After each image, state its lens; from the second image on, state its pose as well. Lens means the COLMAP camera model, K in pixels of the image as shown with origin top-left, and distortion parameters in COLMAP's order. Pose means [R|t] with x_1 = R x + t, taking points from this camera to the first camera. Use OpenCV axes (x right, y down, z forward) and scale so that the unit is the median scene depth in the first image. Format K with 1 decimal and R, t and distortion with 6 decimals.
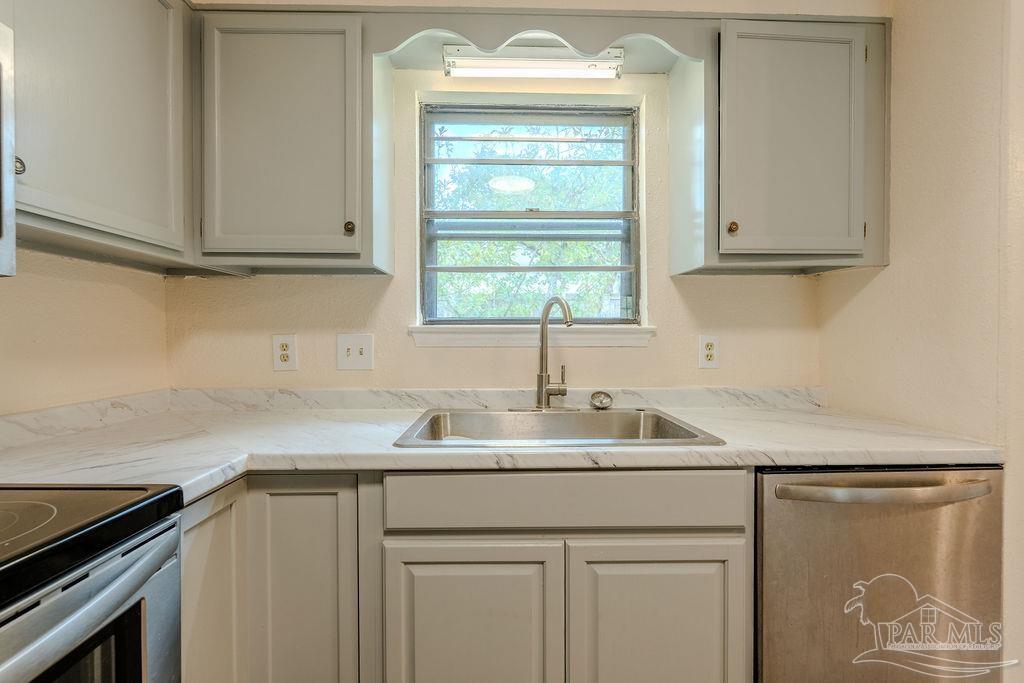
lens RADIAL K [[458.6, 0, 512.2], [0, 458.6, 339.8], [0, 0, 1]] dist [-0.003212, 0.000459]
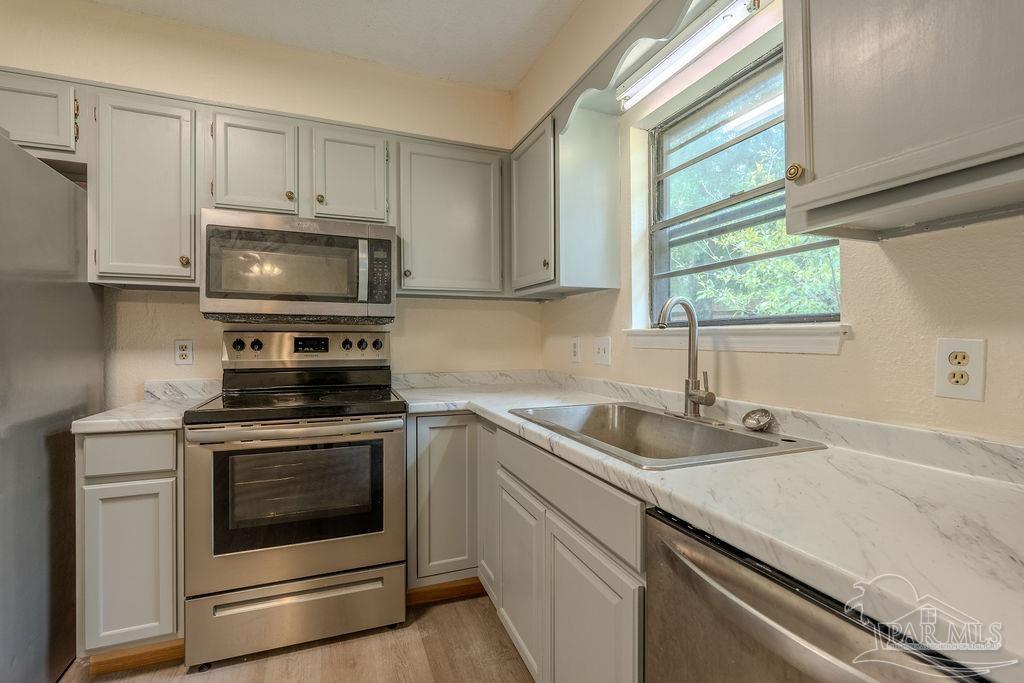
lens RADIAL K [[458.6, 0, 512.2], [0, 458.6, 339.8], [0, 0, 1]] dist [-0.003212, 0.000459]
pose [[0.338931, 0.004257, -0.940802, 0.819185], [-0.007368, 0.999971, 0.001871, -0.004870], [0.940782, 0.006298, 0.338953, 0.342980]]
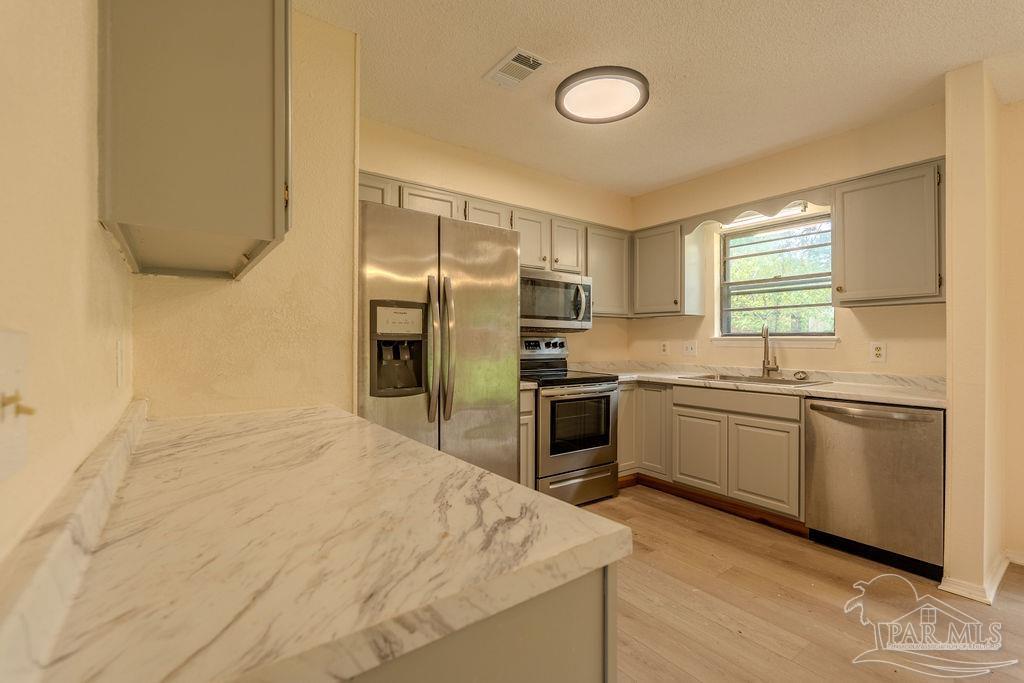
lens RADIAL K [[454.3, 0, 513.7], [0, 454.3, 341.4], [0, 0, 1]] dist [-0.003216, -0.000144]
pose [[0.567407, 0.005081, -0.823422, 1.119645], [-0.010811, 0.999941, -0.001279, 0.003716], [0.823367, 0.009628, 0.567428, -1.122567]]
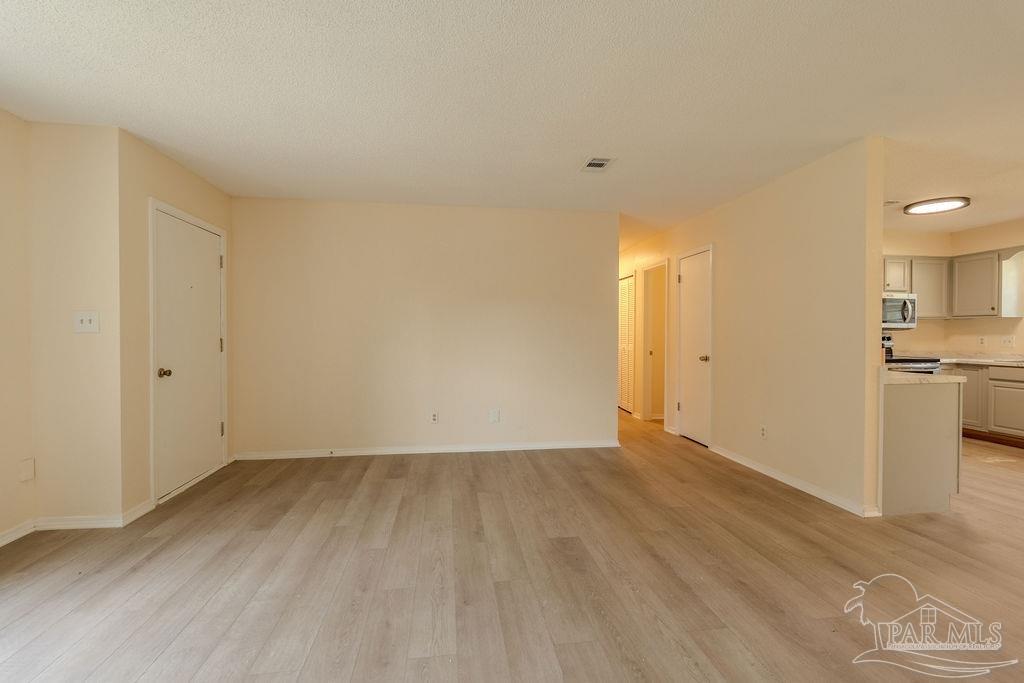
lens RADIAL K [[449.5, 0, 512.0], [0, 449.5, 341.5], [0, 0, 1]] dist [-0.004941, -0.000582]
pose [[0.105227, 0.016122, -0.994318, 2.493818], [-0.010259, 0.999833, 0.015126, 0.015466], [0.994395, 0.008609, 0.105375, -2.881421]]
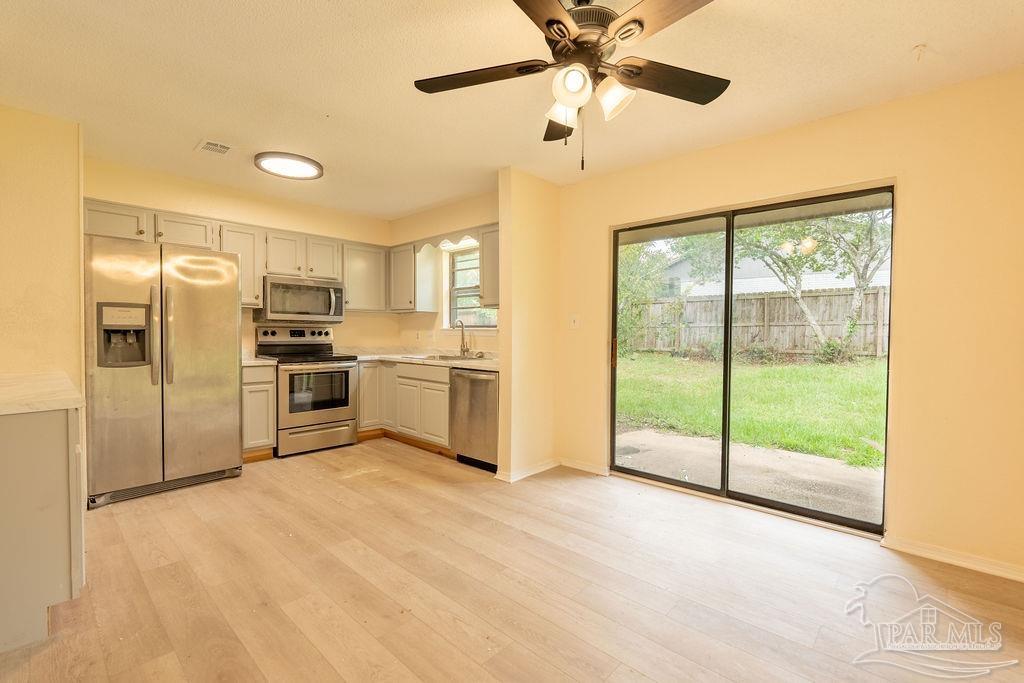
lens RADIAL K [[449.5, 0, 512.0], [0, 449.5, 341.5], [0, 0, 1]] dist [-0.004941, -0.000582]
pose [[0.708771, 0.022513, -0.705079, 2.355945], [-0.013357, 0.999740, 0.018495, -0.003109], [0.705312, -0.003691, 0.708888, -0.844470]]
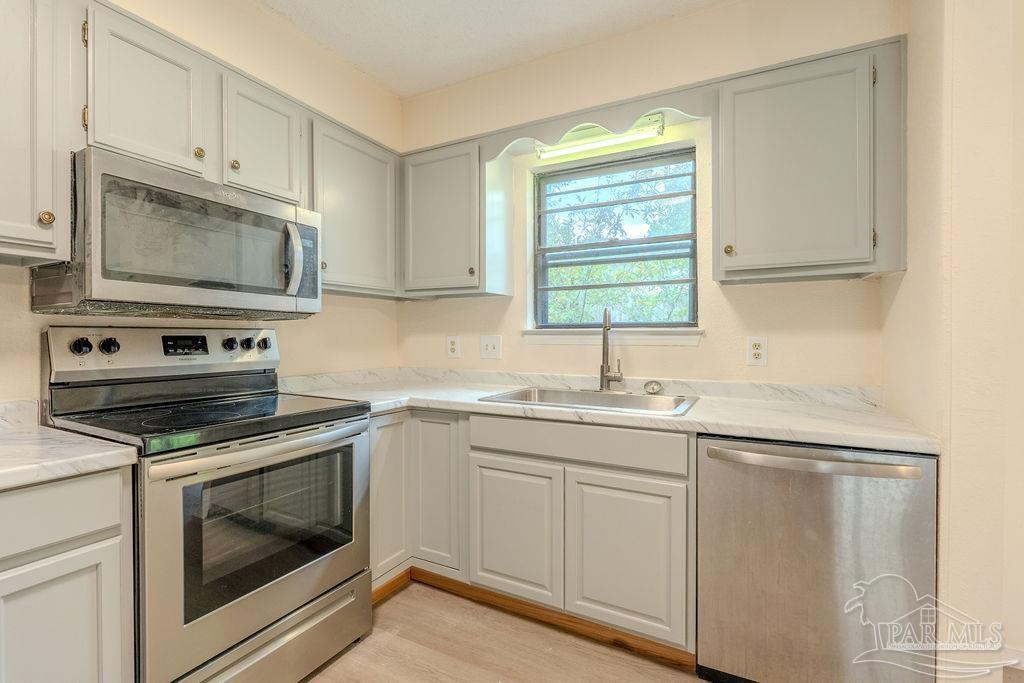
lens RADIAL K [[462.9, 0, 512.0], [0, 462.9, 341.5], [0, 0, 1]] dist [-0.003457, -0.000182]
pose [[0.871121, 0.007037, -0.491017, 0.499701], [-0.004866, 0.999972, 0.005699, -0.001184], [0.491044, -0.002576, 0.871131, -0.323870]]
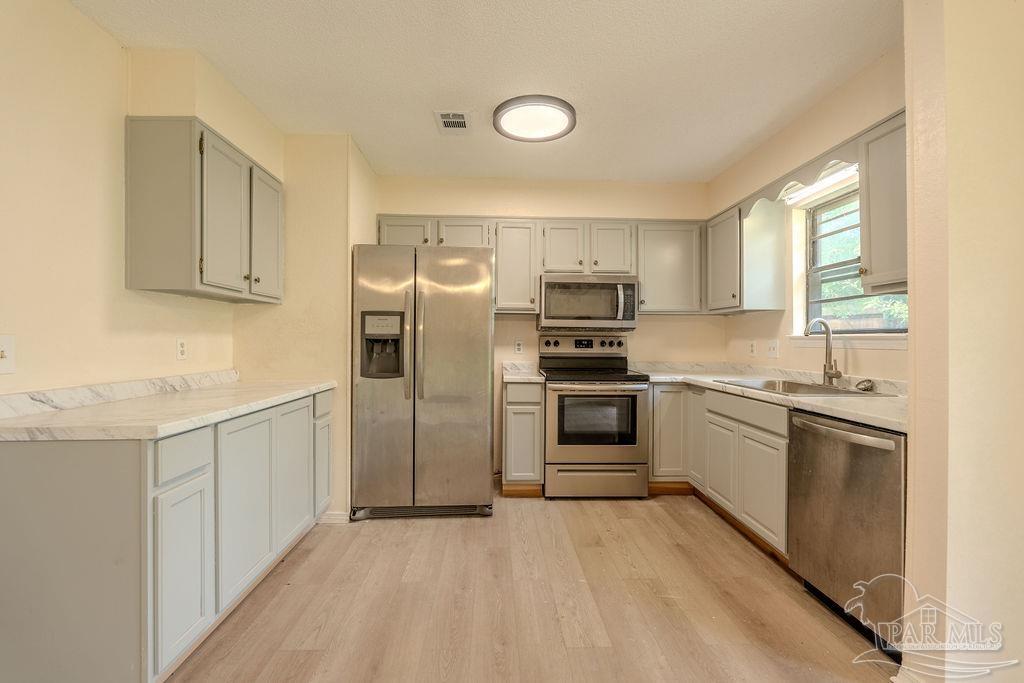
lens RADIAL K [[449.5, 0, 512.0], [0, 449.5, 341.5], [0, 0, 1]] dist [-0.004941, -0.000582]
pose [[0.007254, 0.005416, -0.999959, 1.682690], [-0.012183, 0.999912, 0.005327, -0.002429], [0.999899, 0.012144, 0.007320, -0.155475]]
